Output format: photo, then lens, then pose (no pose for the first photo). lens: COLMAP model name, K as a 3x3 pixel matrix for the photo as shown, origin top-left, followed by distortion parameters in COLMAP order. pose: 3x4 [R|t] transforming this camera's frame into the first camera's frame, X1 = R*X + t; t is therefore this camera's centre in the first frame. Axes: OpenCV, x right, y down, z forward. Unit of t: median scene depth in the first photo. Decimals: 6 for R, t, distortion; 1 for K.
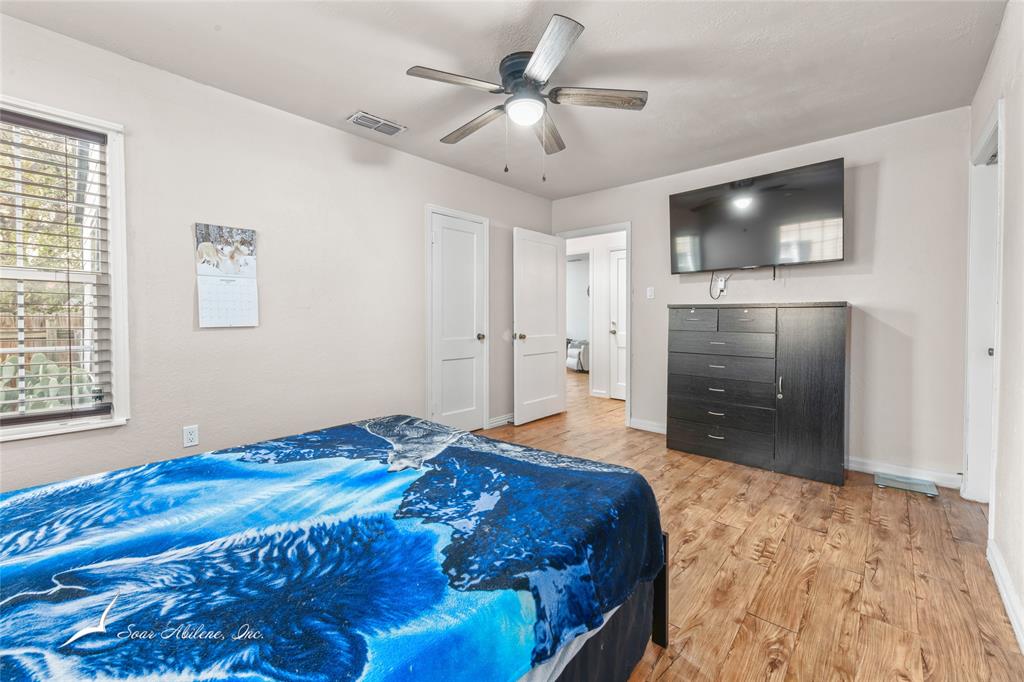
lens RADIAL K [[423.1, 0, 510.5], [0, 423.1, 333.5], [0, 0, 1]] dist [0.009554, -0.002760]
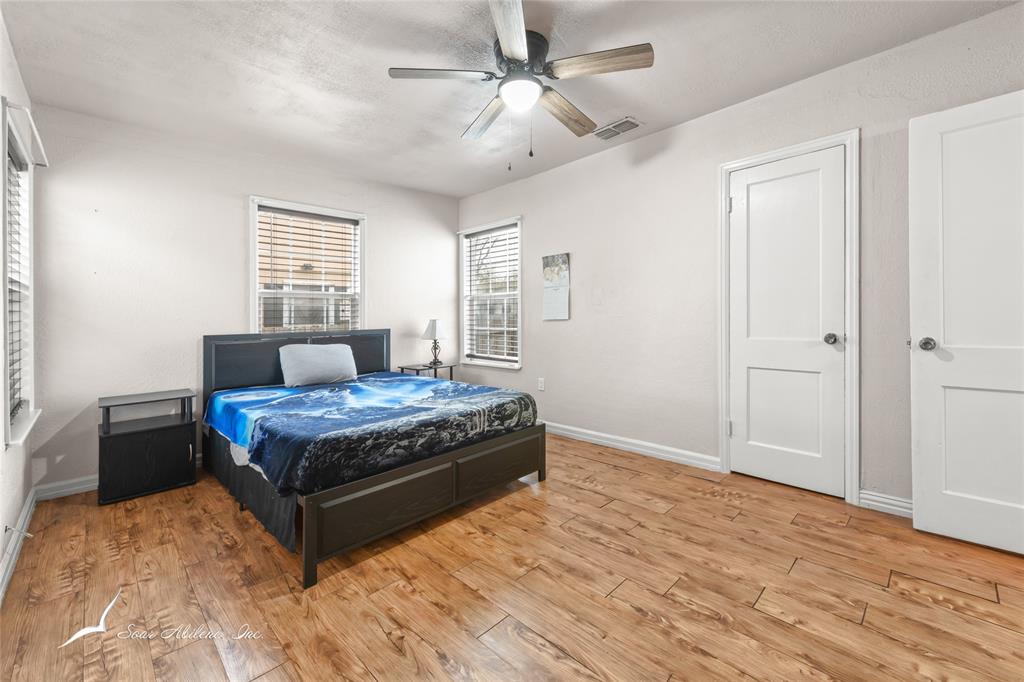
lens RADIAL K [[423.1, 0, 506.8], [0, 423.1, 315.9], [0, 0, 1]] dist [0.009554, -0.002760]
pose [[-0.069203, 0.001256, -0.997602, 1.748139], [-0.015396, 0.999879, 0.002327, -0.061534], [0.997484, 0.015520, -0.069176, 1.876003]]
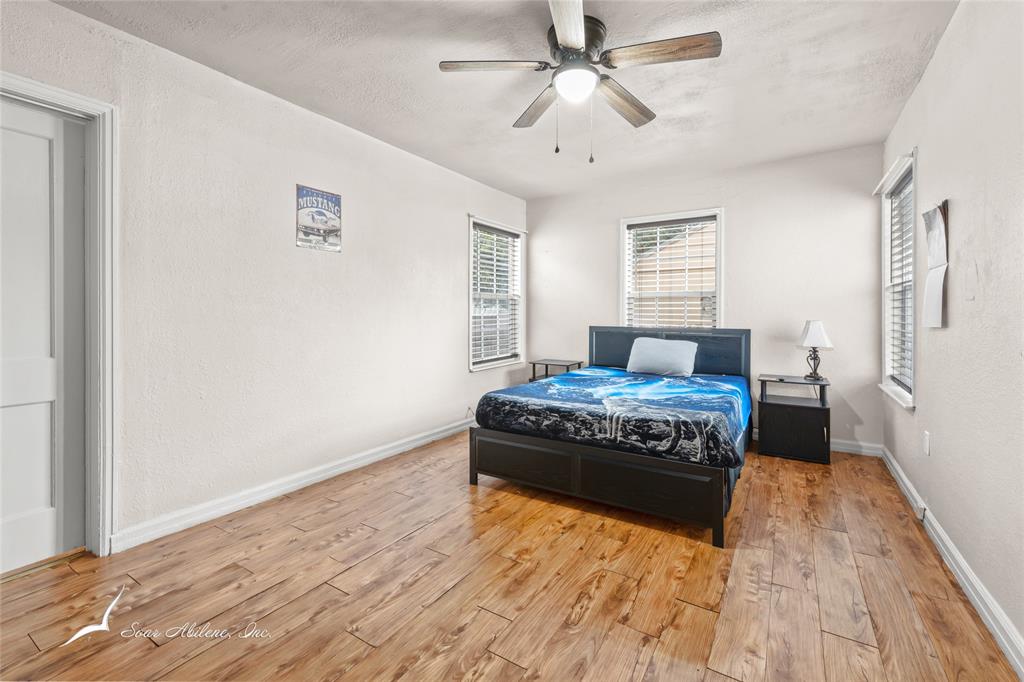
lens RADIAL K [[423.1, 0, 529.0], [0, 423.1, 311.4], [0, 0, 1]] dist [0.009554, -0.002760]
pose [[-0.981731, -0.007302, -0.190136, 0.532990], [-0.012385, 0.999597, 0.025560, -0.121938], [0.189873, 0.027448, -0.981425, 3.355225]]
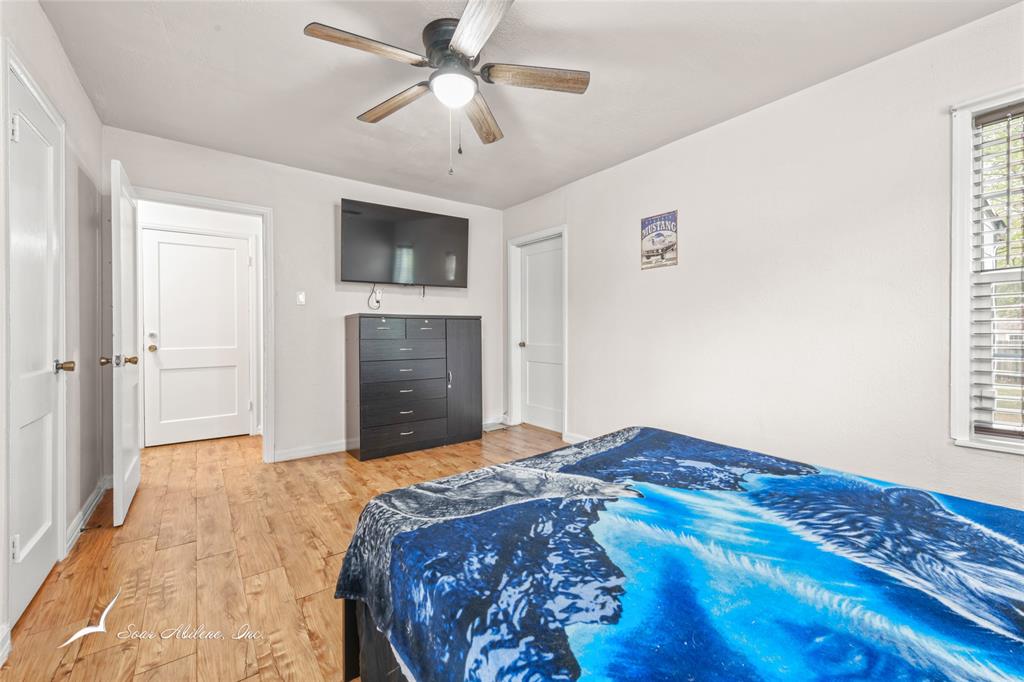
lens RADIAL K [[423.1, 0, 520.5], [0, 423.1, 332.7], [0, 0, 1]] dist [0.009554, -0.002760]
pose [[0.172313, -0.014701, 0.984933, -1.447811], [0.040276, 0.999158, 0.007868, -0.044315], [-0.984219, 0.038313, 0.172760, 1.300298]]
